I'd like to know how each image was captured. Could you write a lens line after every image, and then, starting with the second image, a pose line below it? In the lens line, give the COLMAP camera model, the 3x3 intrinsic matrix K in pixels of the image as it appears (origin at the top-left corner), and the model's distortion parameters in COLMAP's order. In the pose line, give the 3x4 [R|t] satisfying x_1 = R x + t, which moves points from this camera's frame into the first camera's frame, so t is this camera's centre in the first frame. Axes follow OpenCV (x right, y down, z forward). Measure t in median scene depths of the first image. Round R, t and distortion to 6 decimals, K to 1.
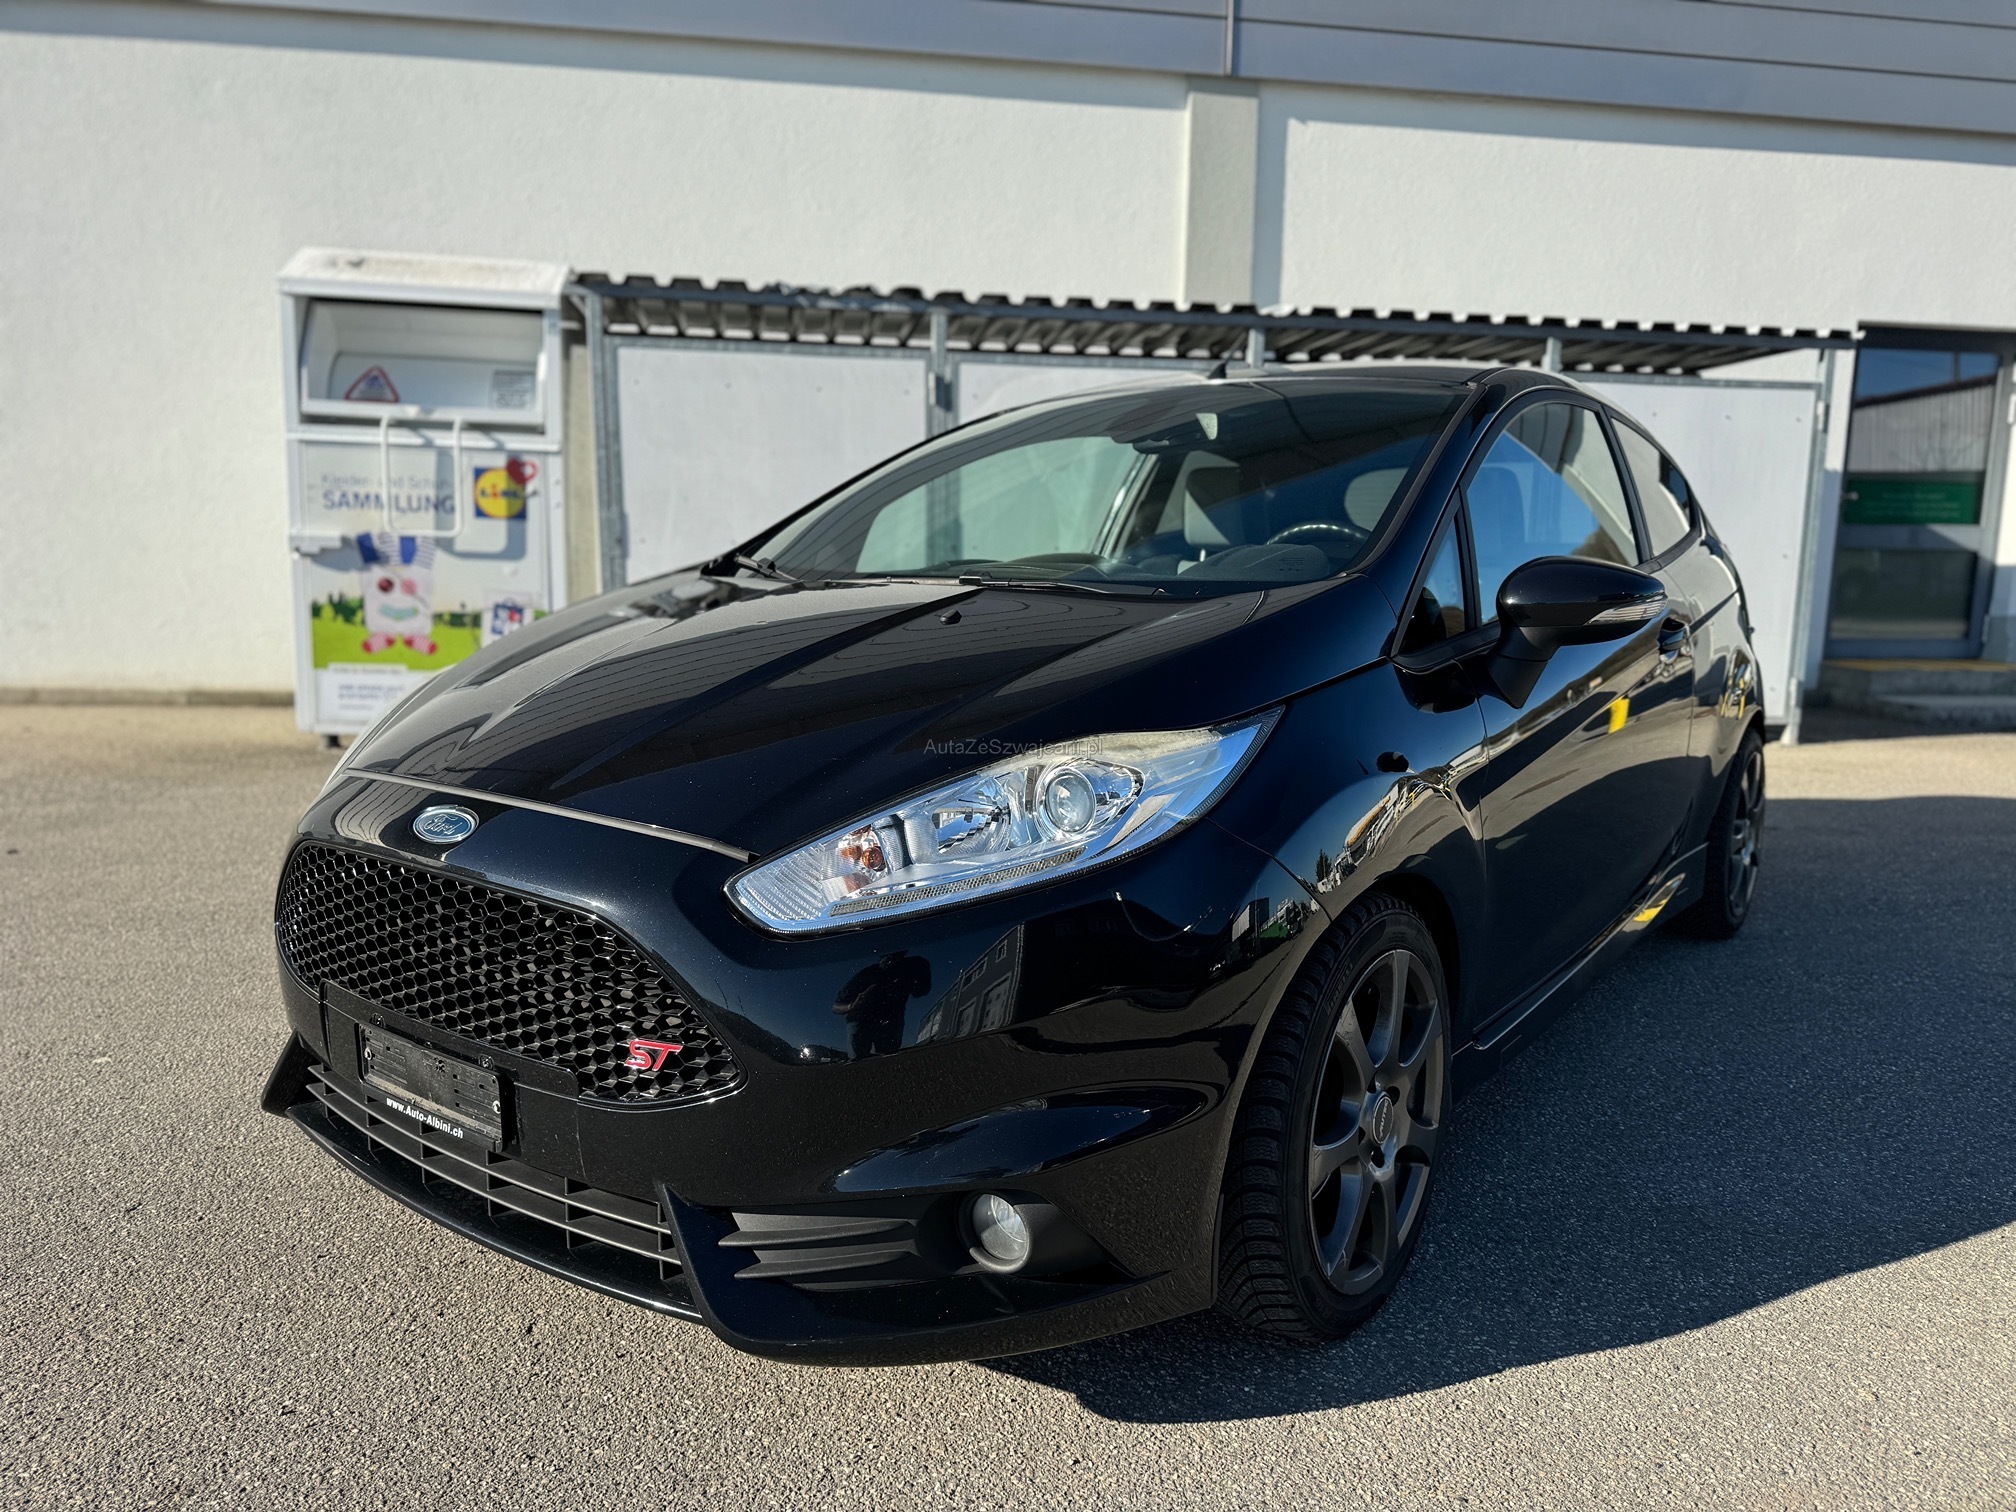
lens RADIAL K [[1436.3, 0, 1020.0], [0, 1436.3, 749.0], [0, 0, 1]] dist [-0.007488, 0.002013]
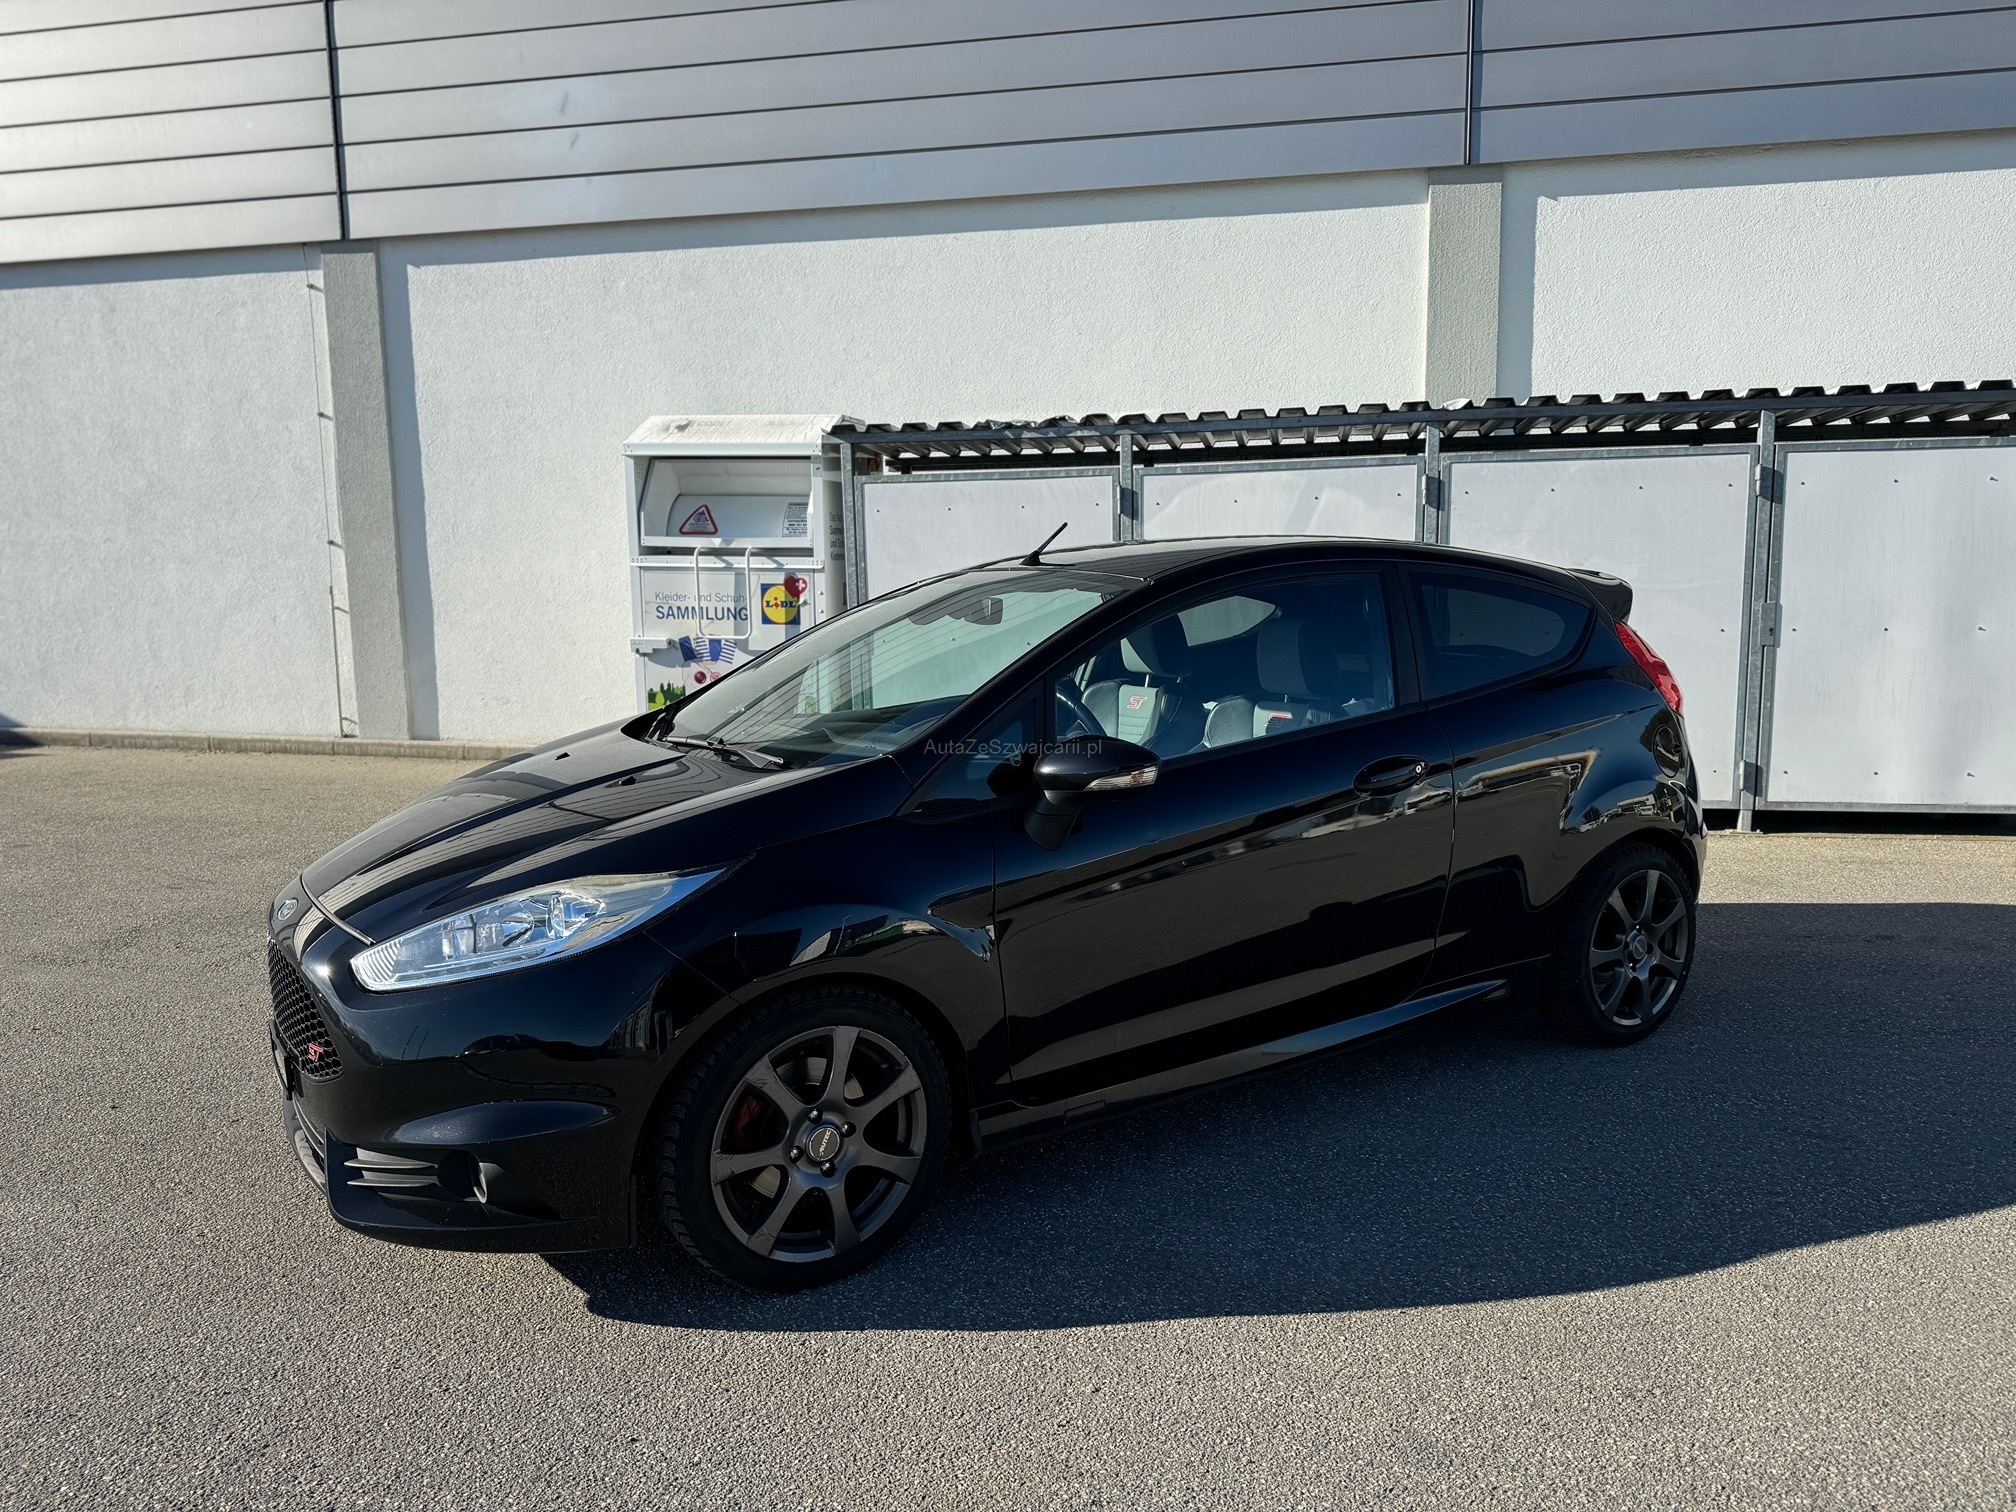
lens RADIAL K [[1402.2, 0, 1008.0], [0, 1402.2, 756.0], [0, 0, 1]] dist [0.085753, -0.141121]
pose [[0.933080, 0.015904, -0.359317, 0.276915], [-0.021845, 0.999684, -0.012478, -0.034858], [0.359005, 0.019492, 0.933132, -0.078452]]
